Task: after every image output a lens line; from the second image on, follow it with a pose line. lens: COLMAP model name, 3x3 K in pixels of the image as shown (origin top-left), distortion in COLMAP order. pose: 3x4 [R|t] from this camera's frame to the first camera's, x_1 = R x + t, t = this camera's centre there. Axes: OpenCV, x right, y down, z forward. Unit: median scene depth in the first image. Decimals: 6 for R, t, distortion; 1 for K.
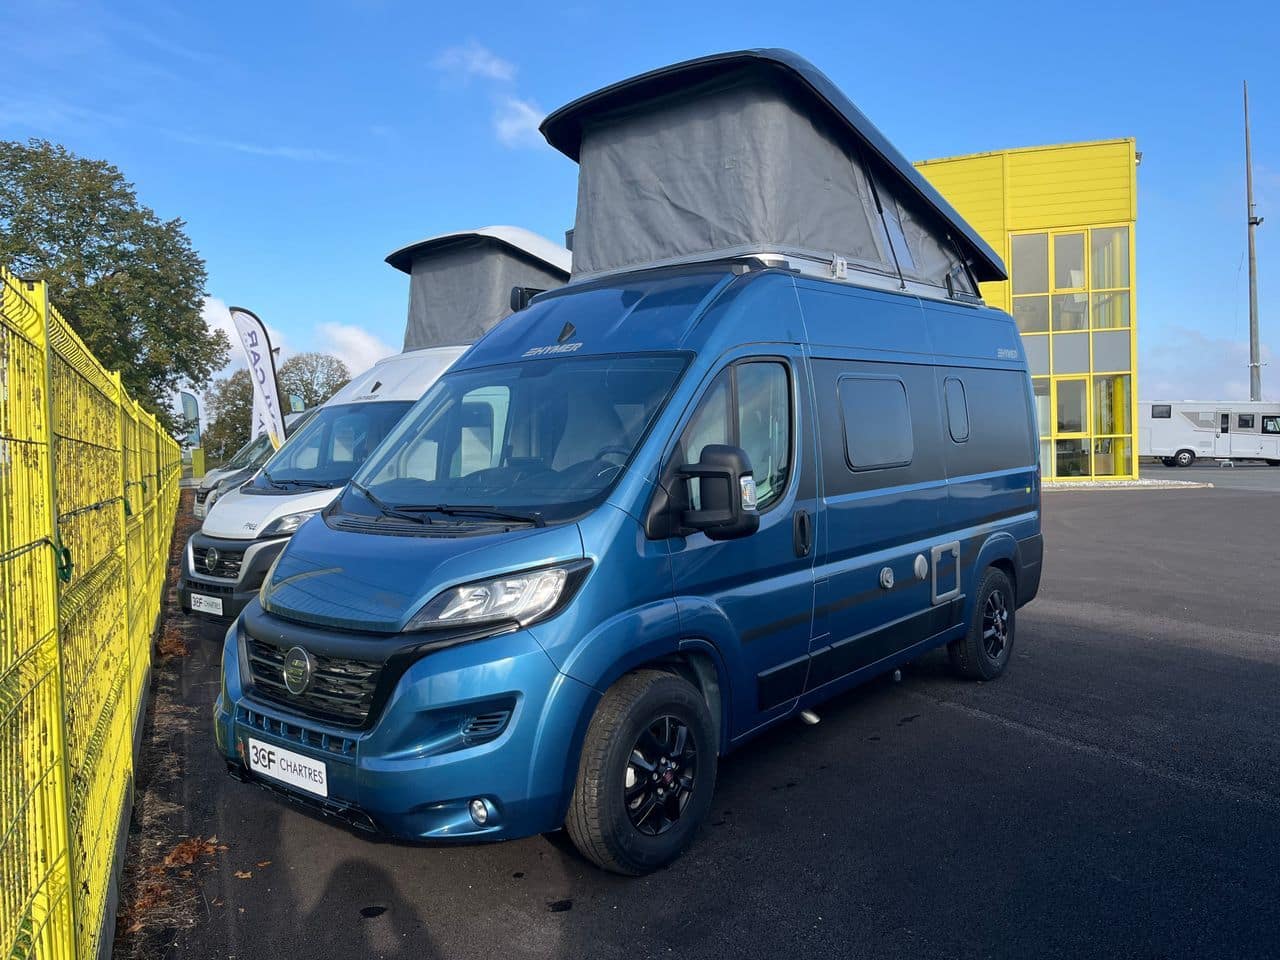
lens RADIAL K [[980.8, 0, 640.0], [0, 980.8, 480.0], [0, 0, 1]] dist [0.027493, -0.004852]
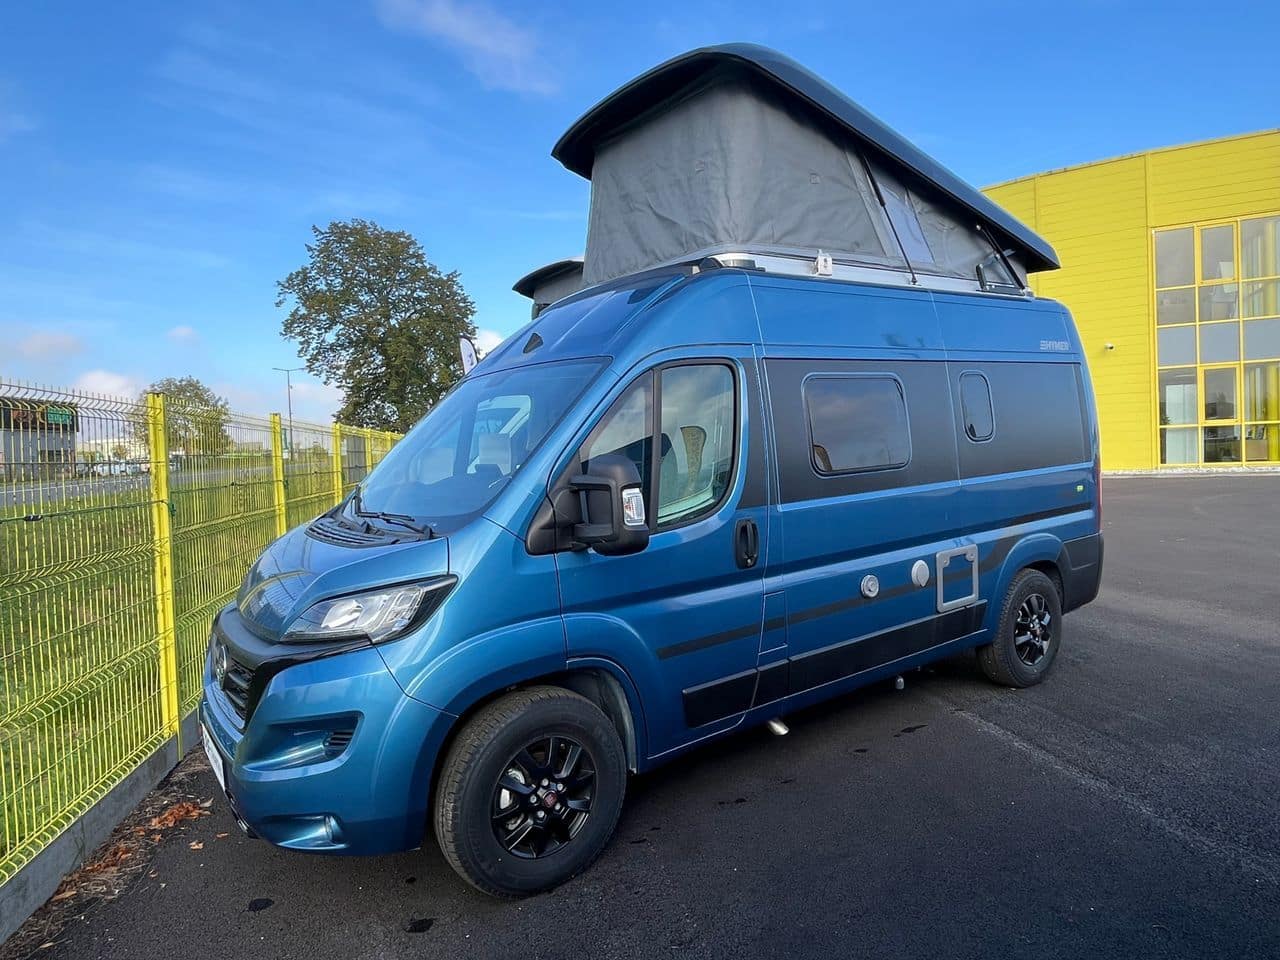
lens RADIAL K [[789.1, 0, 639.6], [0, 789.1, 476.2], [0, 0, 1]] dist [-0.000662, -0.003140]
pose [[0.968059, -0.001490, -0.250717, 0.227715], [0.005456, 0.999871, 0.015127, -0.020265], [0.250662, -0.016011, 0.967942, 0.203578]]
